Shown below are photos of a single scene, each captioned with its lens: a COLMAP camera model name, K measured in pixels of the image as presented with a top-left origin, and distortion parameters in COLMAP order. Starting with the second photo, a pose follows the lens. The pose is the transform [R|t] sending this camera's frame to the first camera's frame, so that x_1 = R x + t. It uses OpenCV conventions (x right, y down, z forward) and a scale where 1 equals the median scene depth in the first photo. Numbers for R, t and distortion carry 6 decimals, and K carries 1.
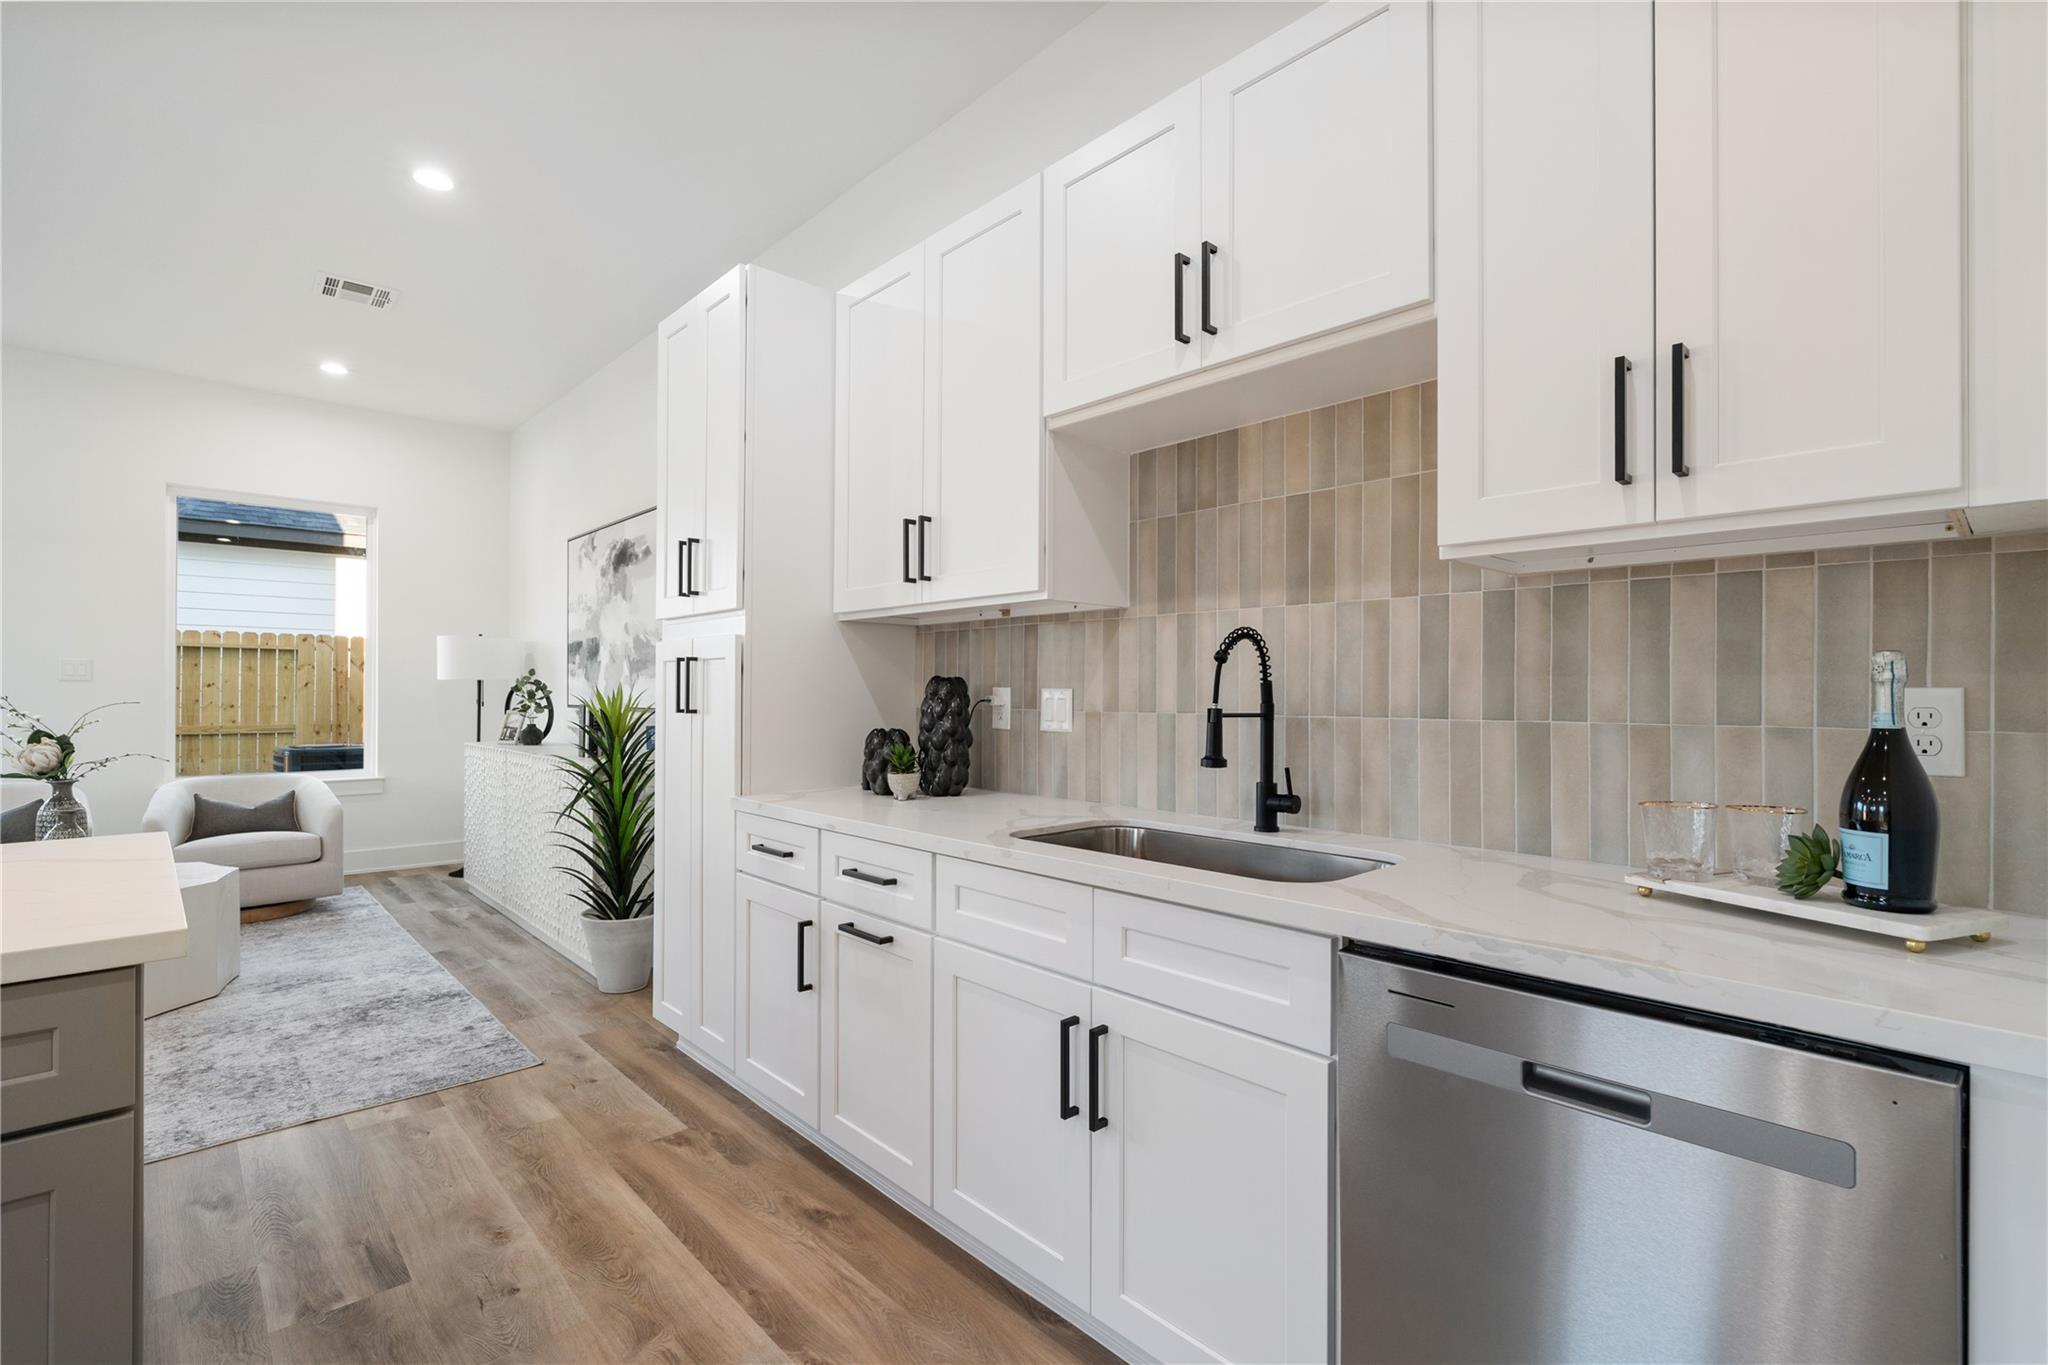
lens RADIAL K [[925.9, 0, 1019.8], [0, 925.9, 686.3], [0, 0, 1]] dist [-0.008713, 0.001869]
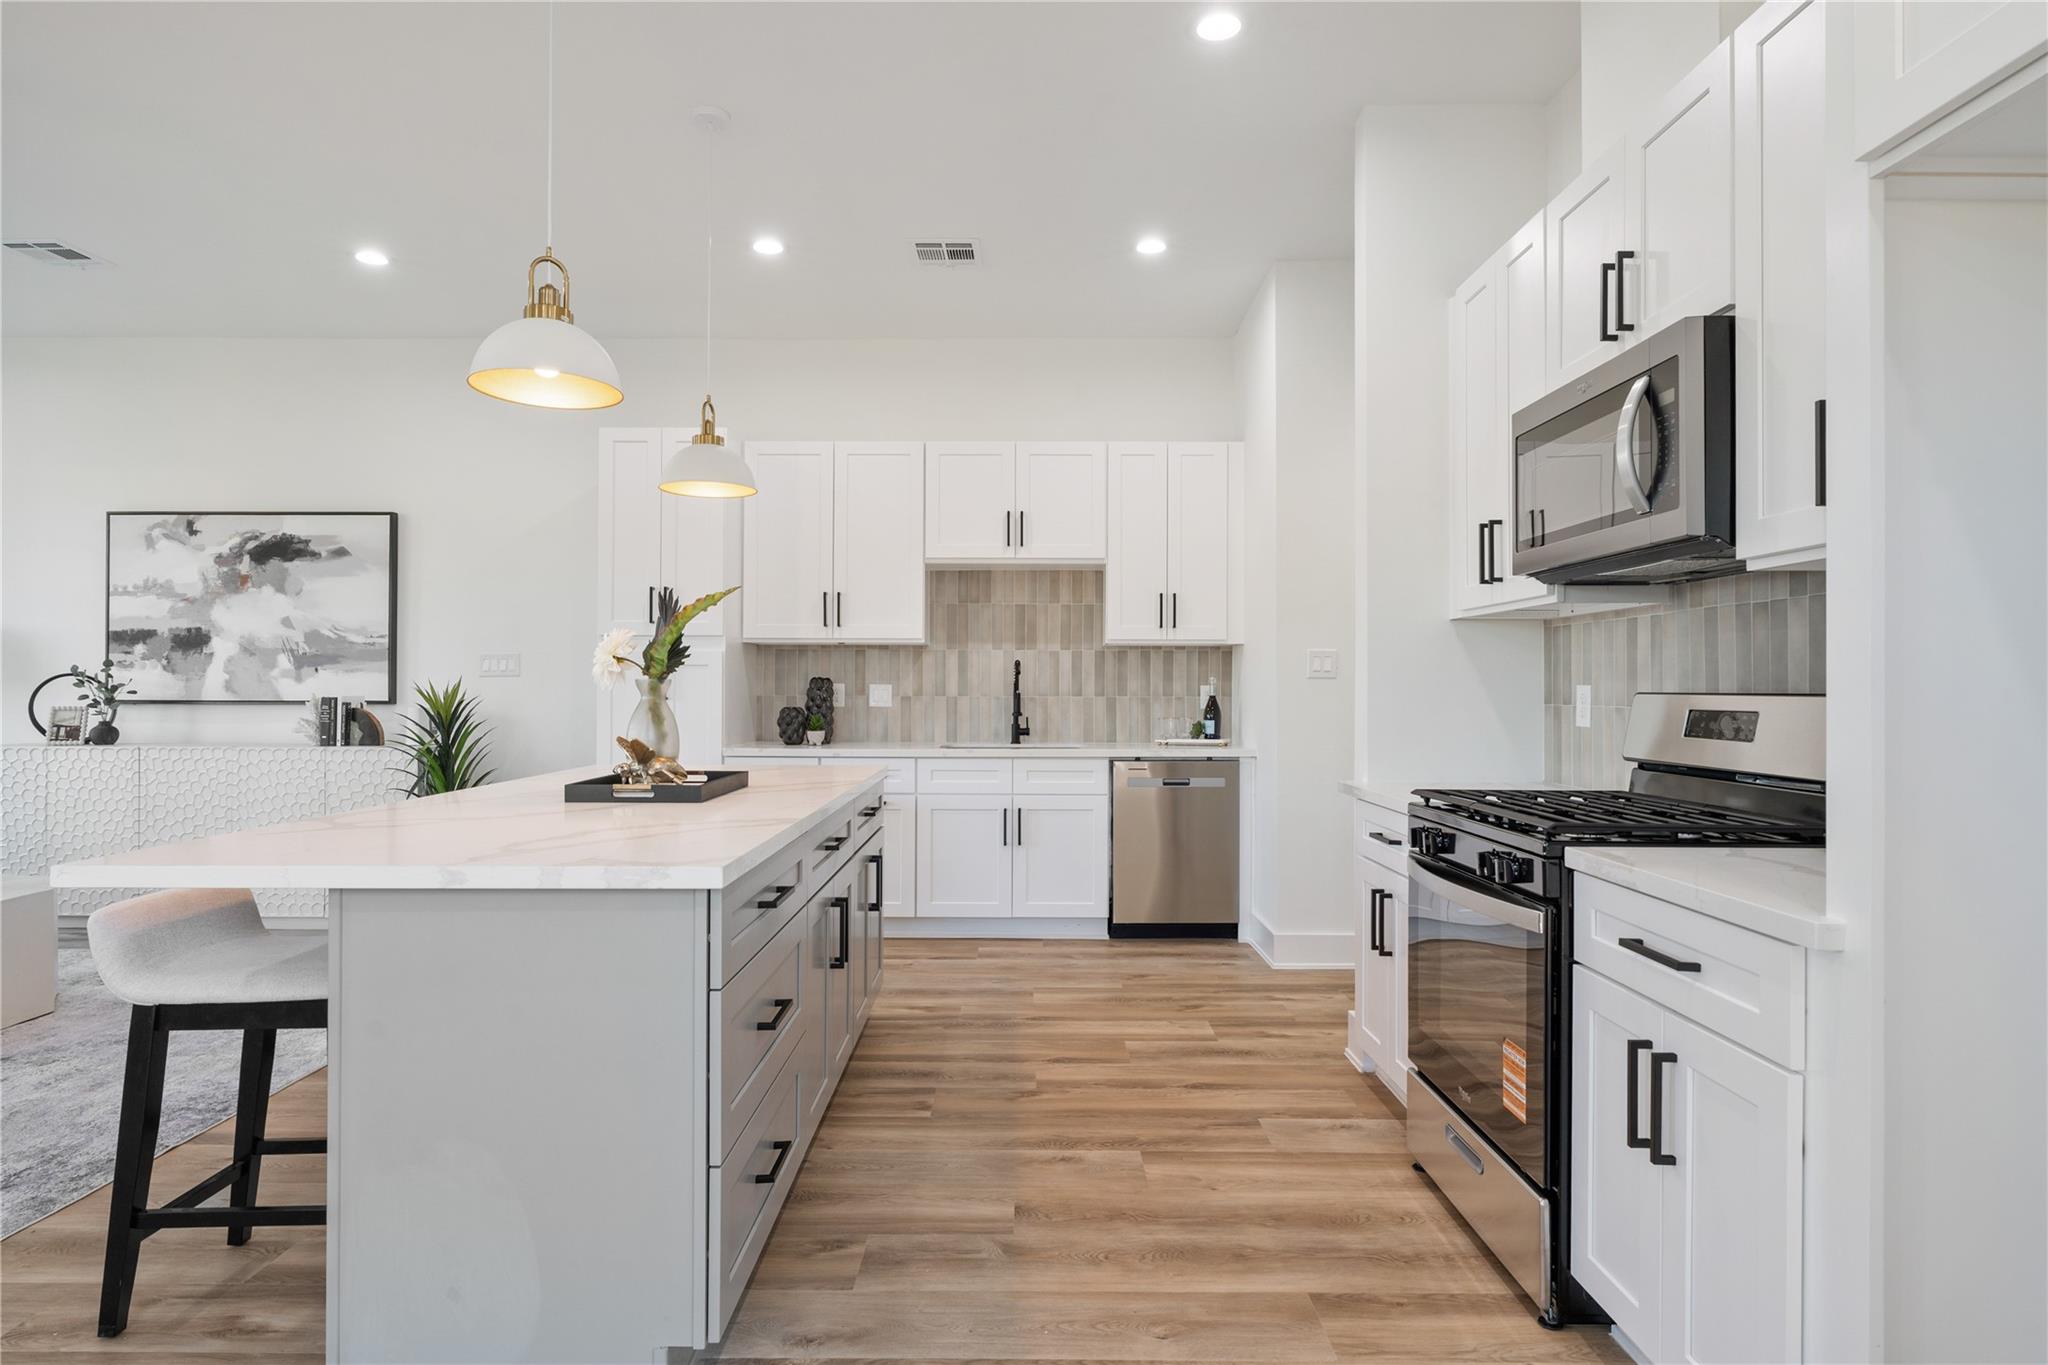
lens RADIAL K [[1130.5, 0, 1029.7], [0, 1130.5, 678.5], [0, 0, 1]] dist [-0.001736, -0.001744]
pose [[0.684050, 0.006493, 0.729406, -1.494021], [-0.005249, 0.999978, -0.003978, -0.001980], [-0.729416, -0.001107, 0.684069, -0.841590]]
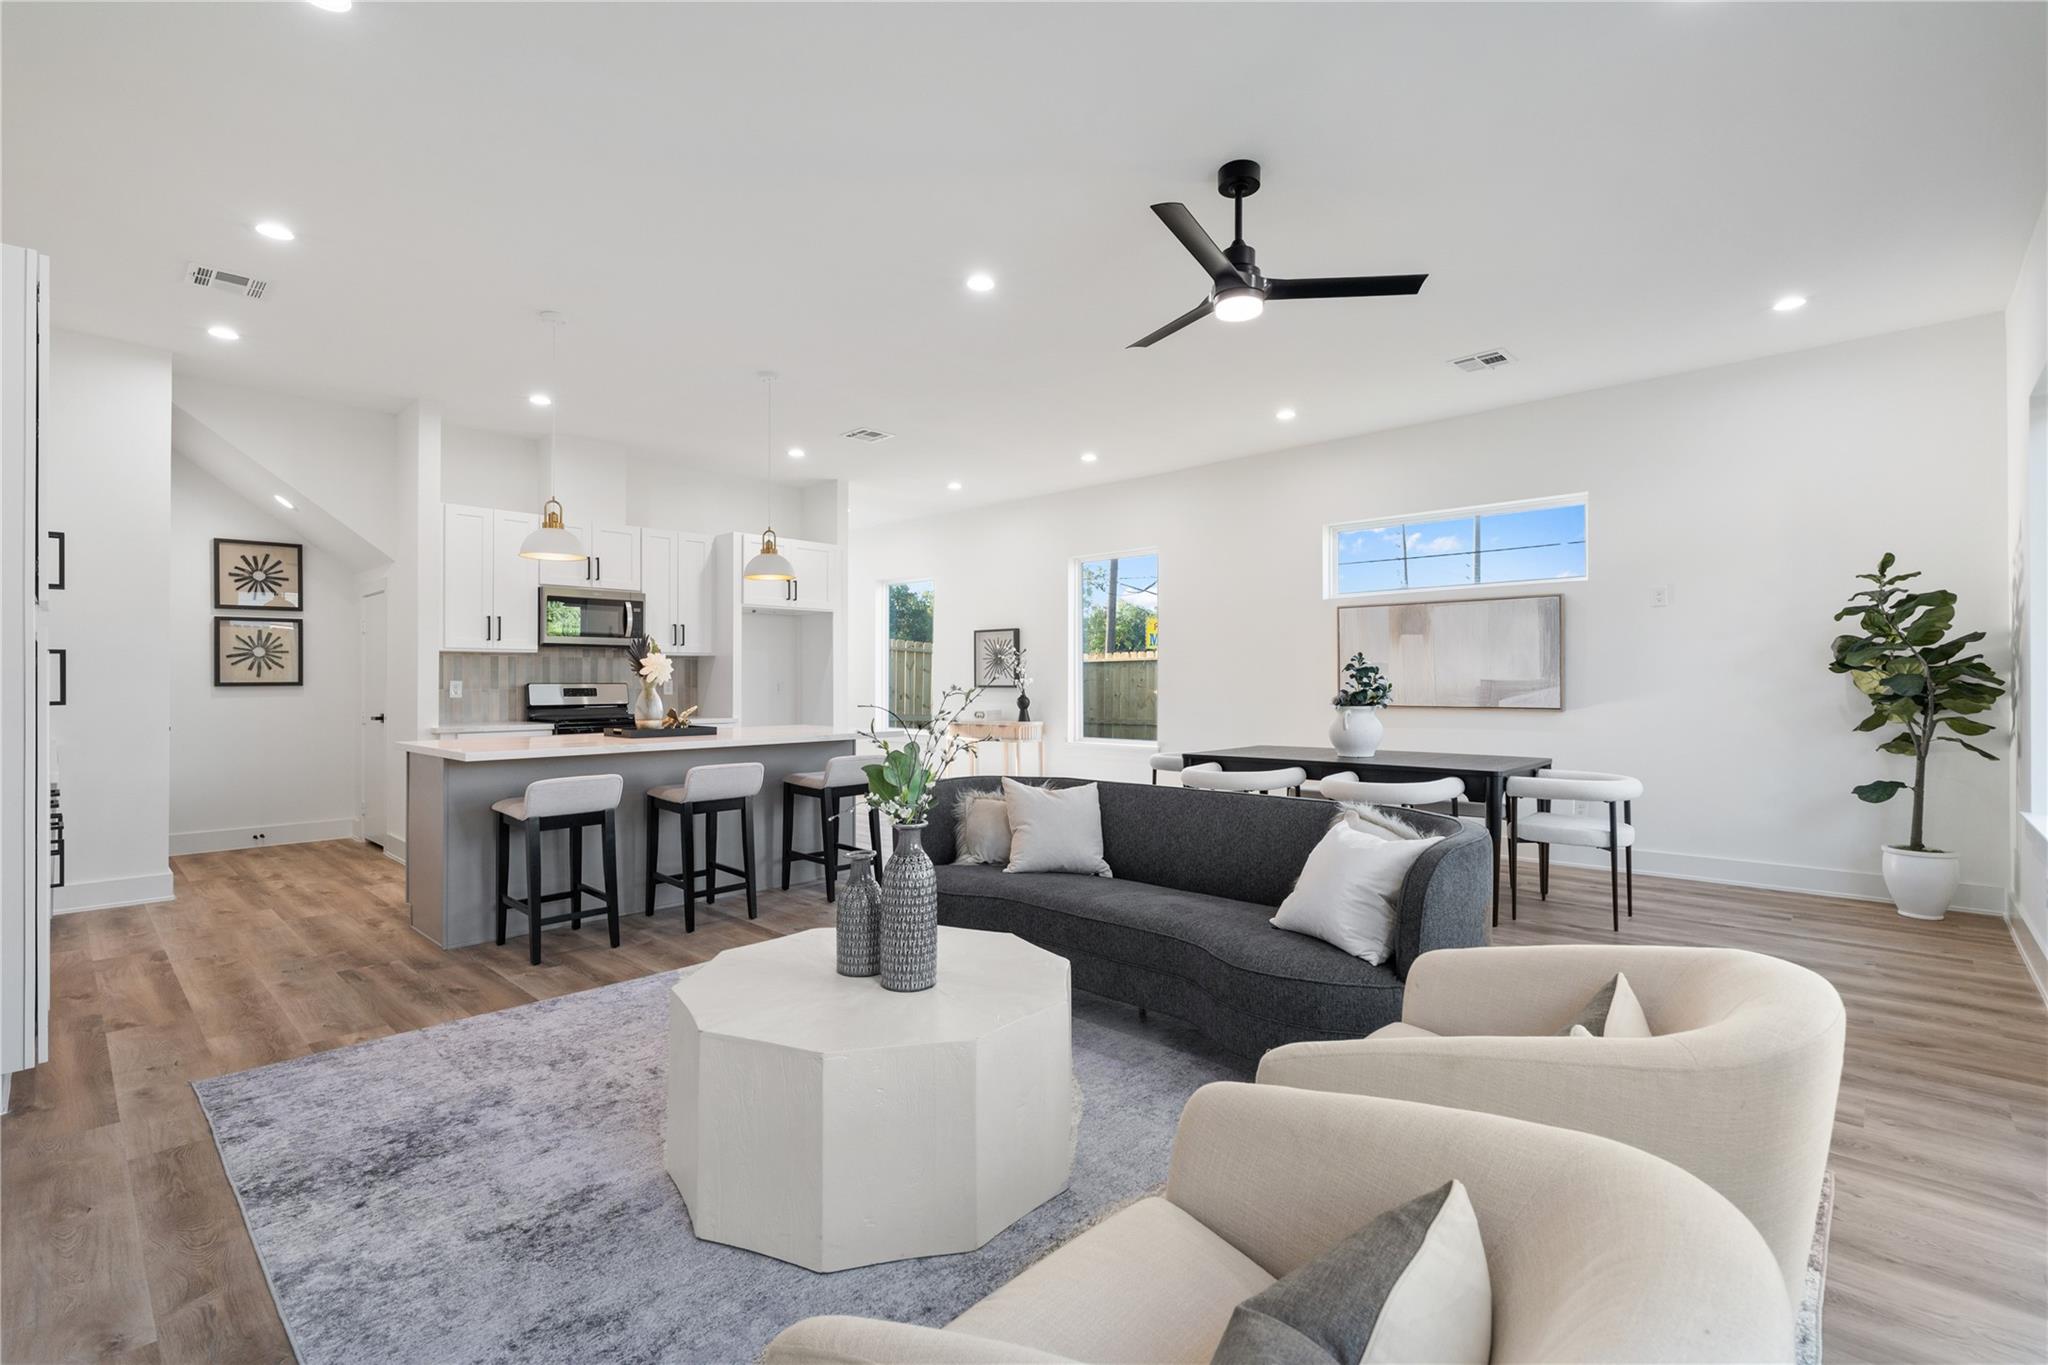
lens RADIAL K [[925.9, 0, 1018.2], [0, 925.9, 667.3], [0, 0, 1]] dist [-0.008713, 0.001869]
pose [[-0.998111, -0.000557, -0.061432, -1.535007], [0.000608, 0.999820, -0.018940, 0.009578], [0.061431, -0.018942, -0.997932, 2.359686]]
